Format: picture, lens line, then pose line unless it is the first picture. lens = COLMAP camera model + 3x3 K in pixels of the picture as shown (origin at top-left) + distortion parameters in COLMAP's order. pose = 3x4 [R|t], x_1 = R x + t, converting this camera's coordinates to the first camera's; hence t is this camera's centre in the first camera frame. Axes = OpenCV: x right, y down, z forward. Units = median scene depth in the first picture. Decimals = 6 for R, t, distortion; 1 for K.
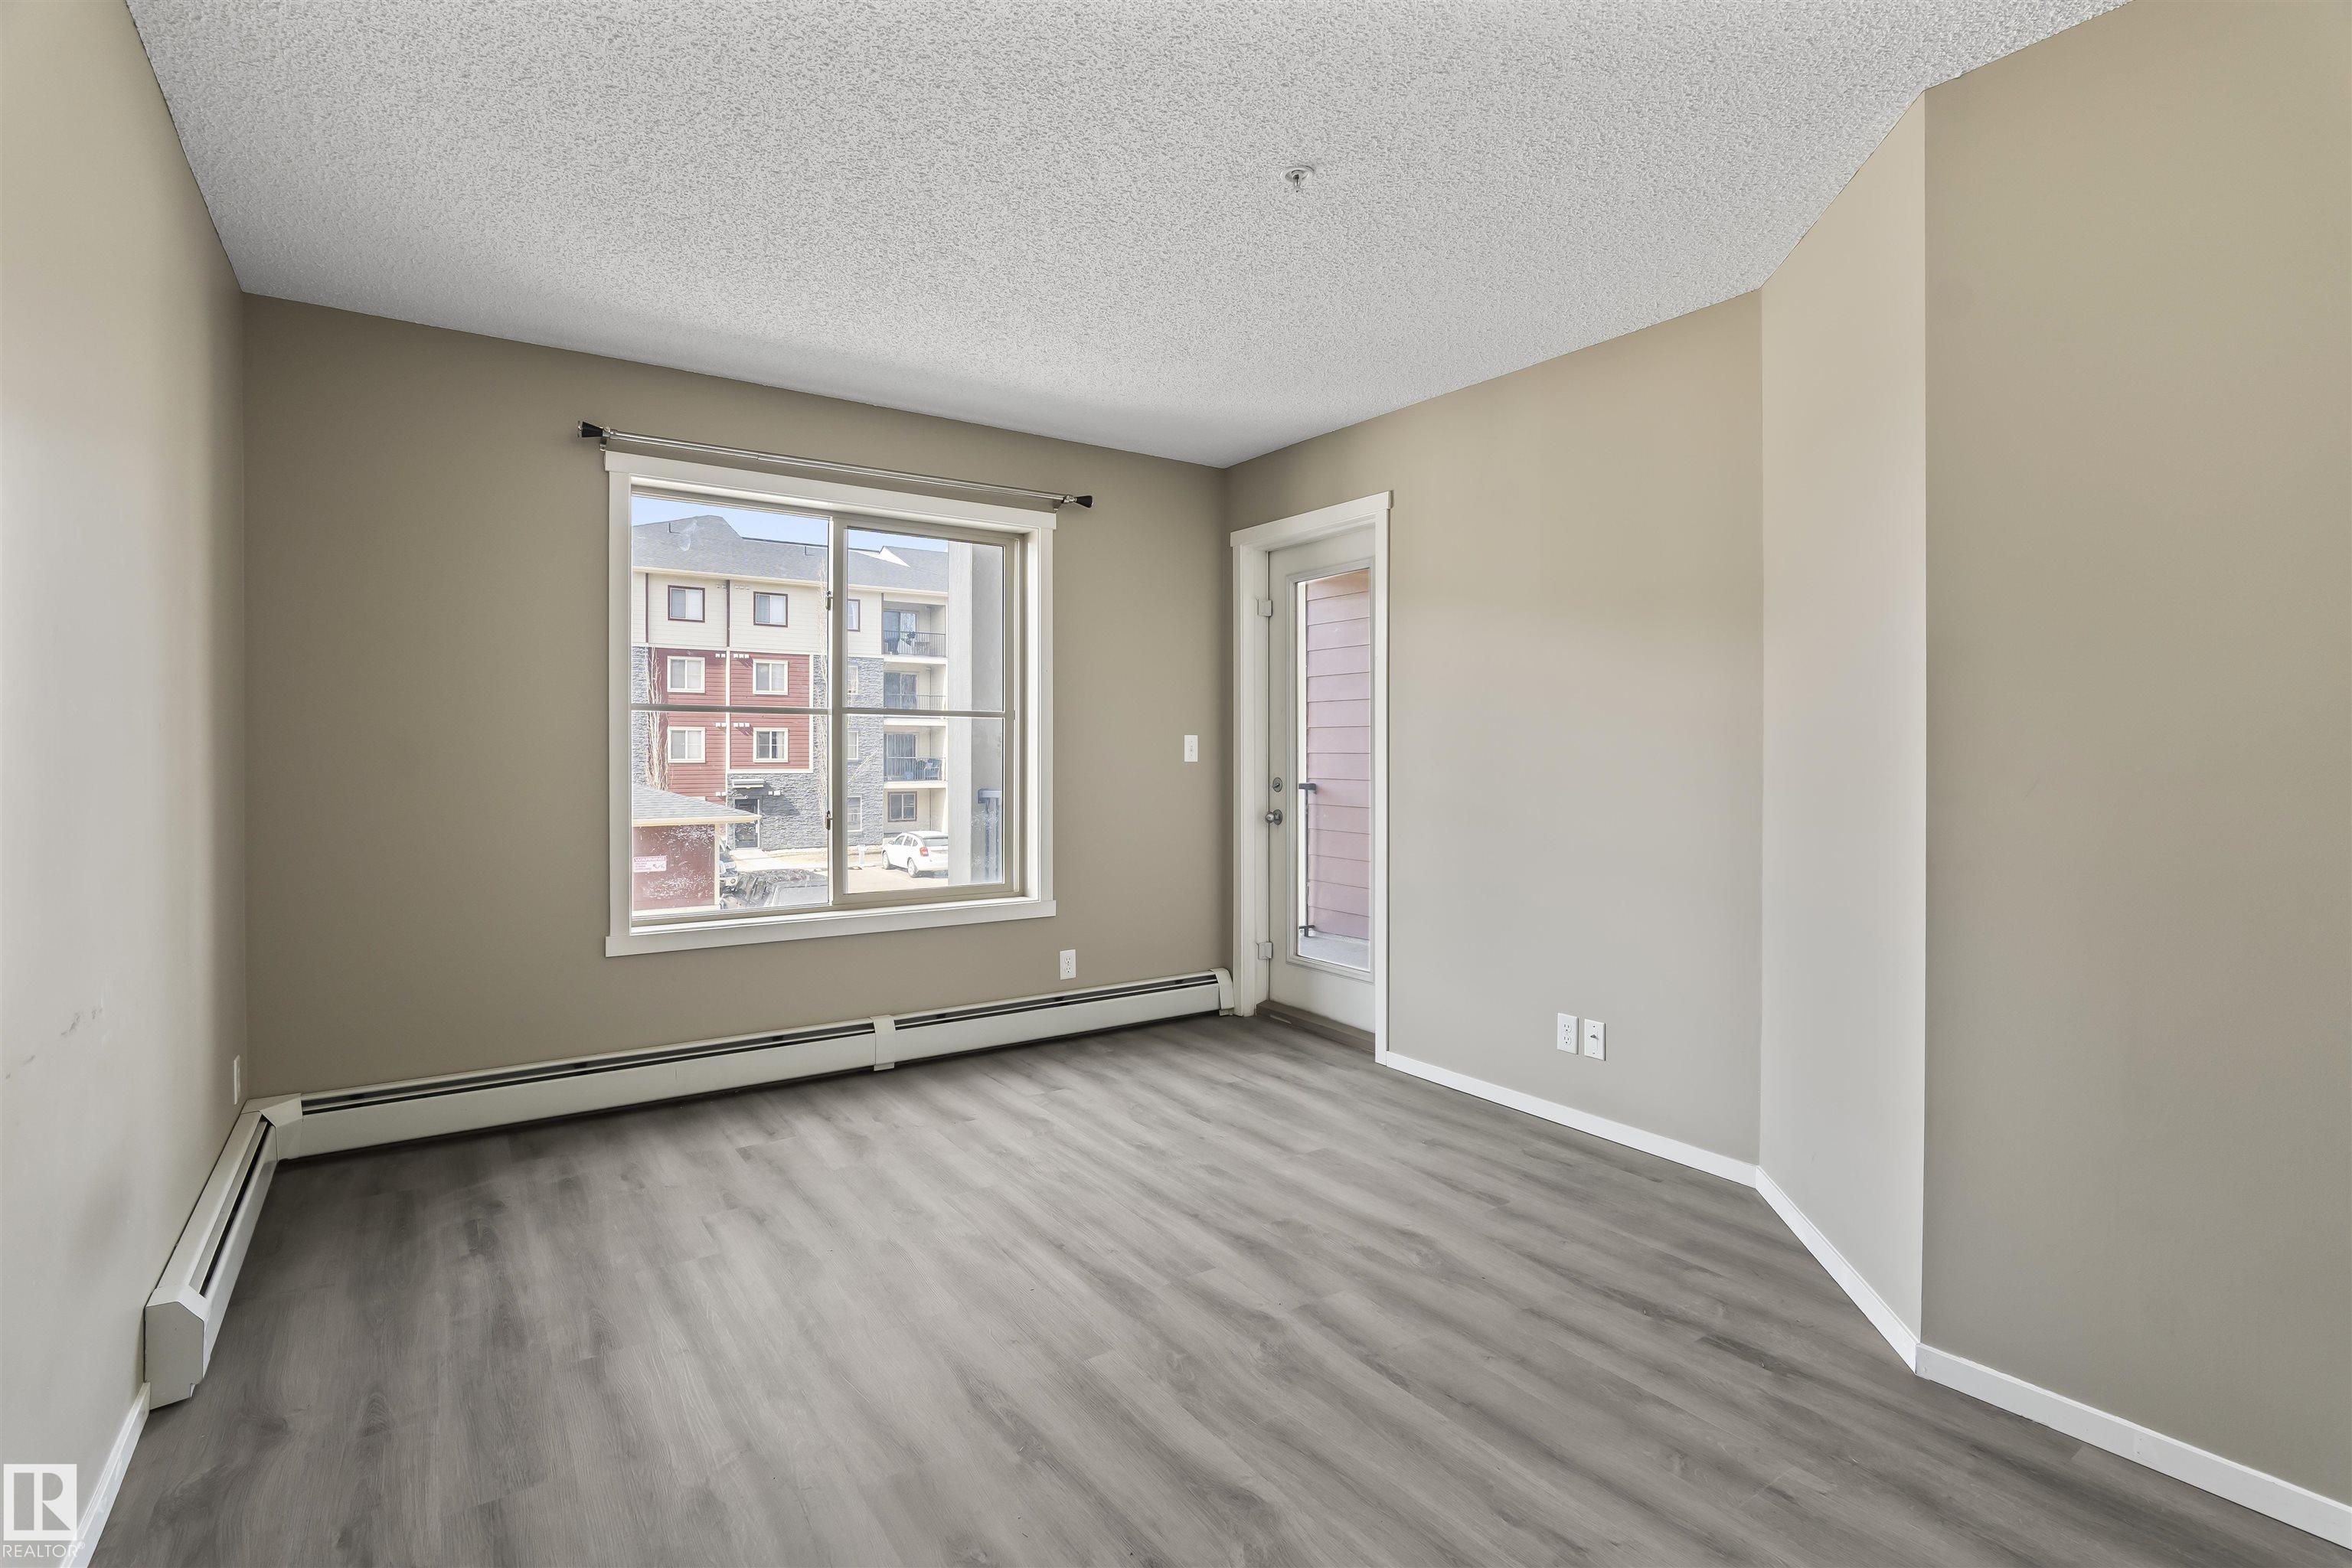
lens RADIAL K [[1099.8, 0, 1176.1], [0, 1099.8, 746.3], [0, 0, 1]] dist [-0.022718, 0.008514]
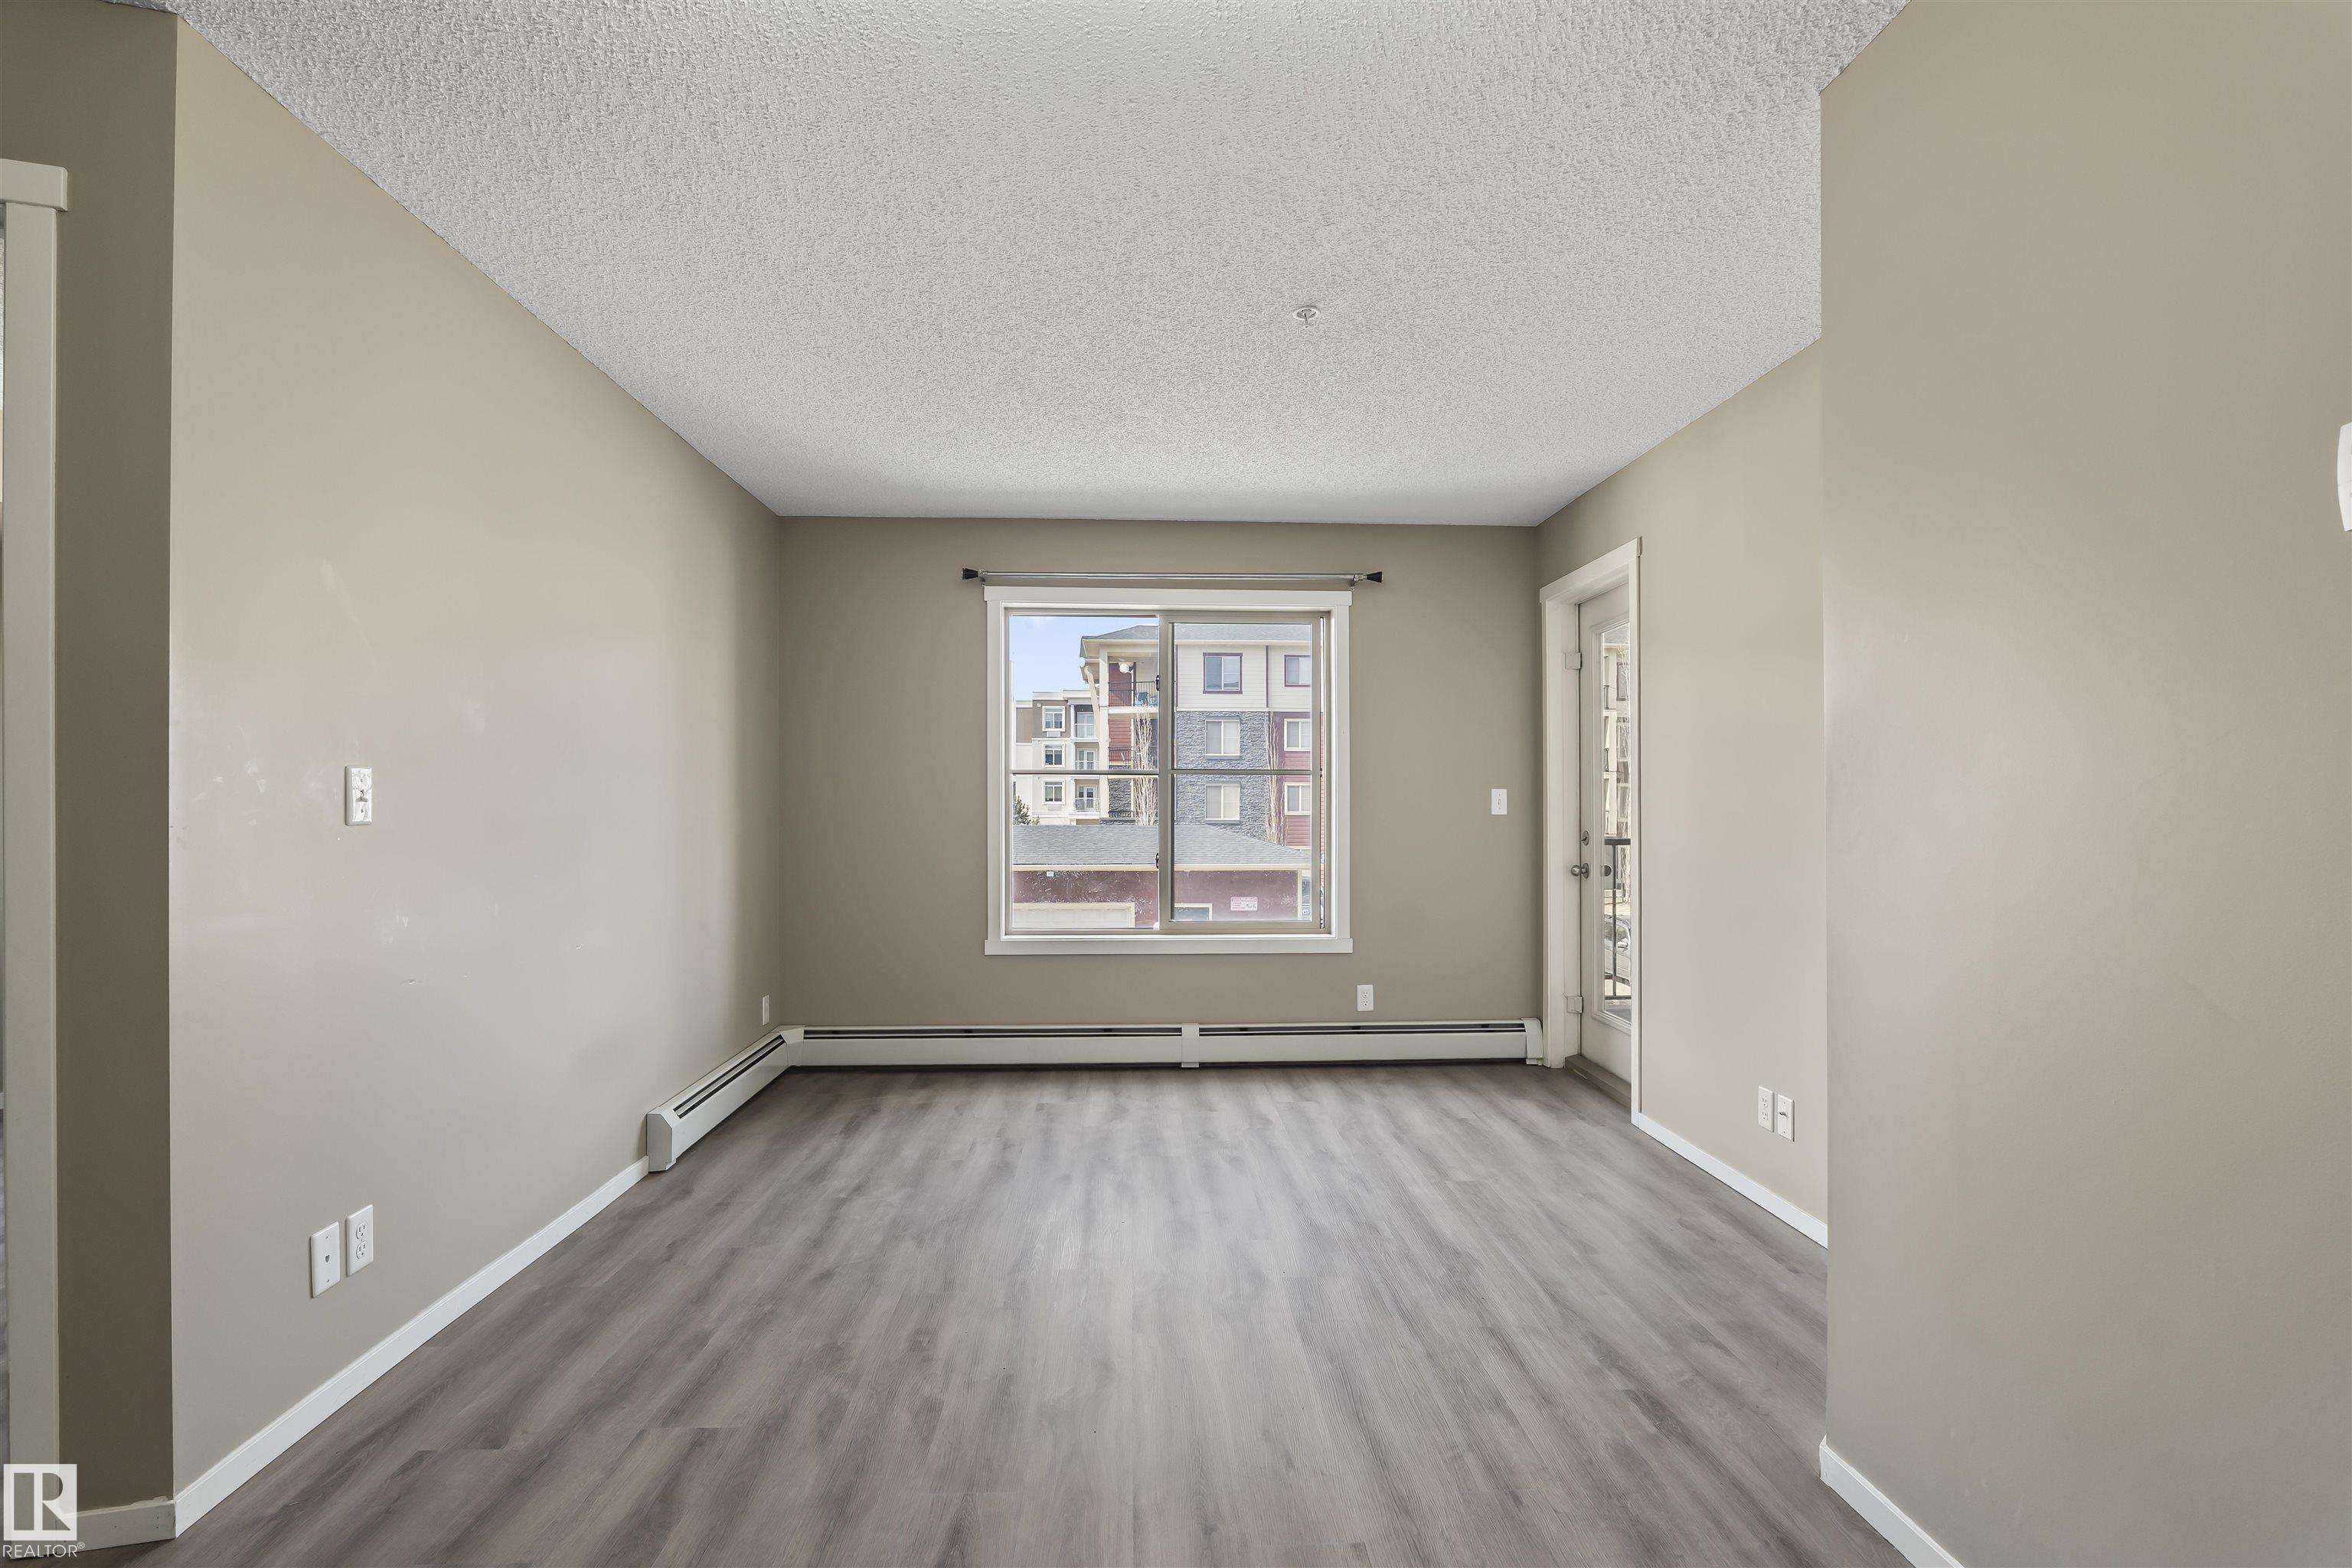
lens RADIAL K [[1093.4, 0, 1181.2], [0, 1093.4, 791.0], [0, 0, 1]] dist [-0.024077, 0.000957]
pose [[0.851763, -0.007242, -0.523878, 0.455643], [0.003401, 0.999960, -0.008294, -0.000949], [0.523917, 0.005283, 0.851753, -0.045198]]
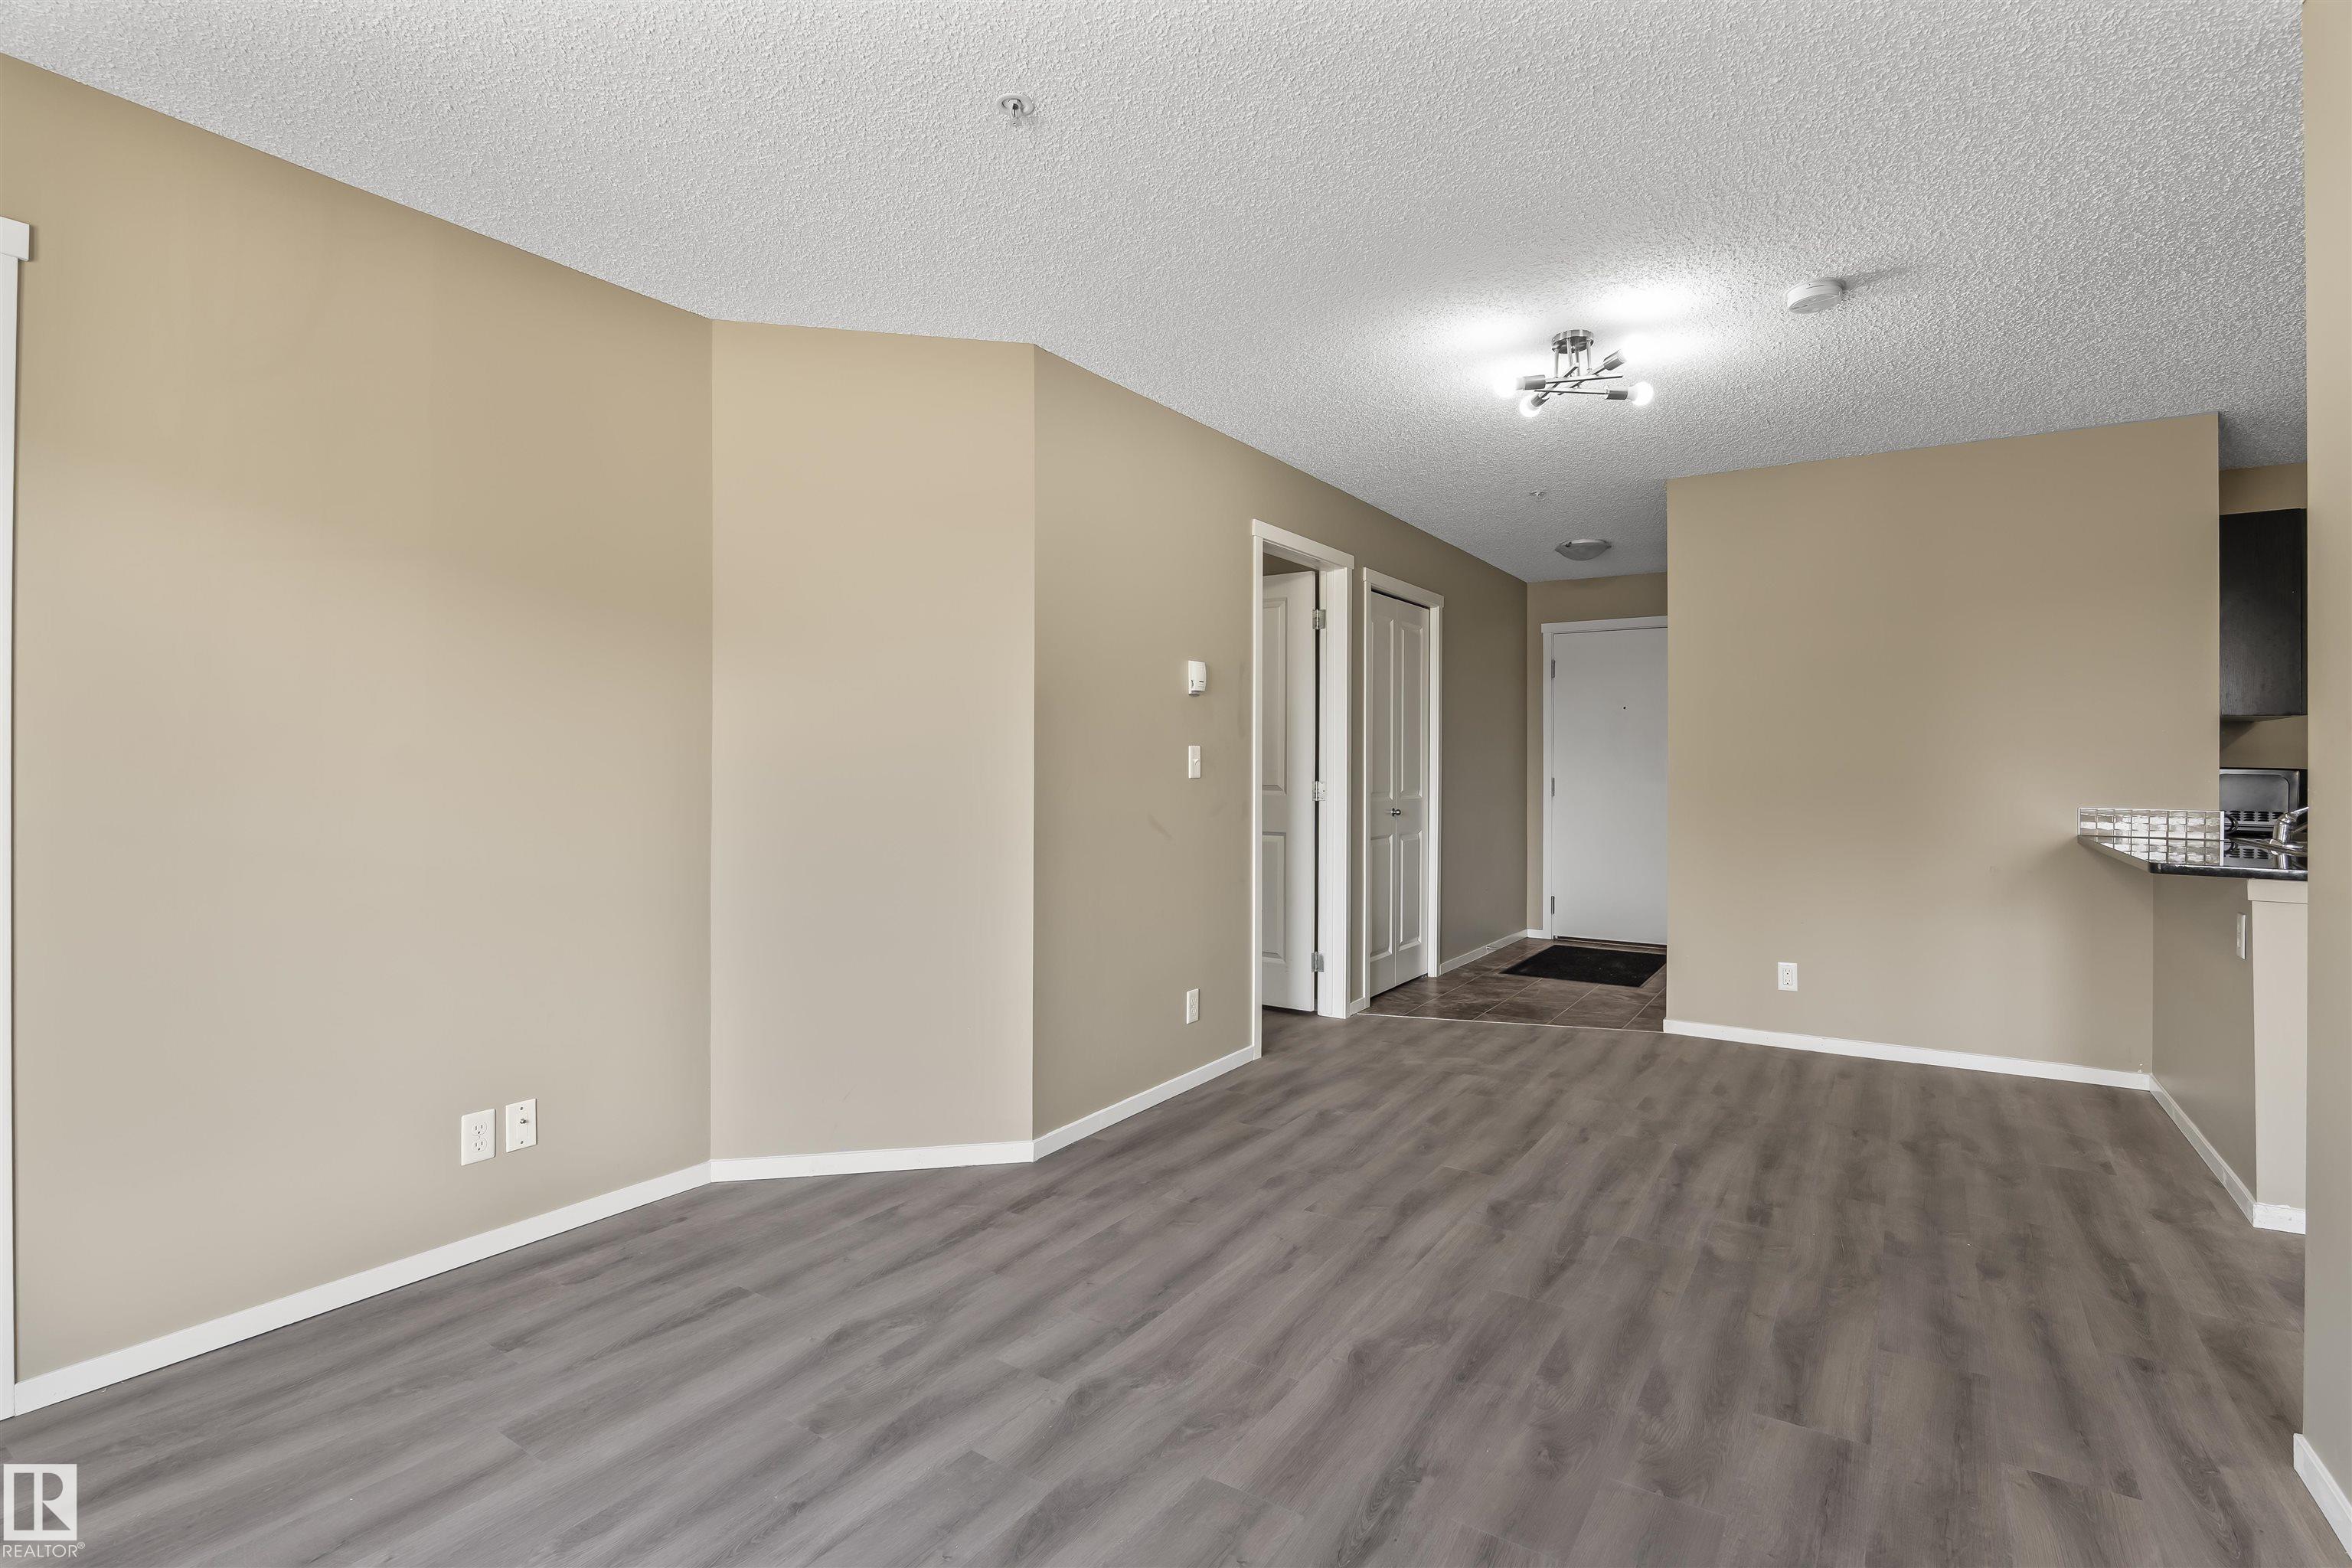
lens RADIAL K [[1093.4, 0, 1181.2], [0, 1093.4, 791.0], [0, 0, 1]] dist [-0.024077, 0.000957]
pose [[-0.374200, -0.022764, 0.927069, -0.550392], [-0.007758, 0.999741, 0.021417, 0.004501], [-0.927316, 0.000822, -0.374279, 0.902822]]
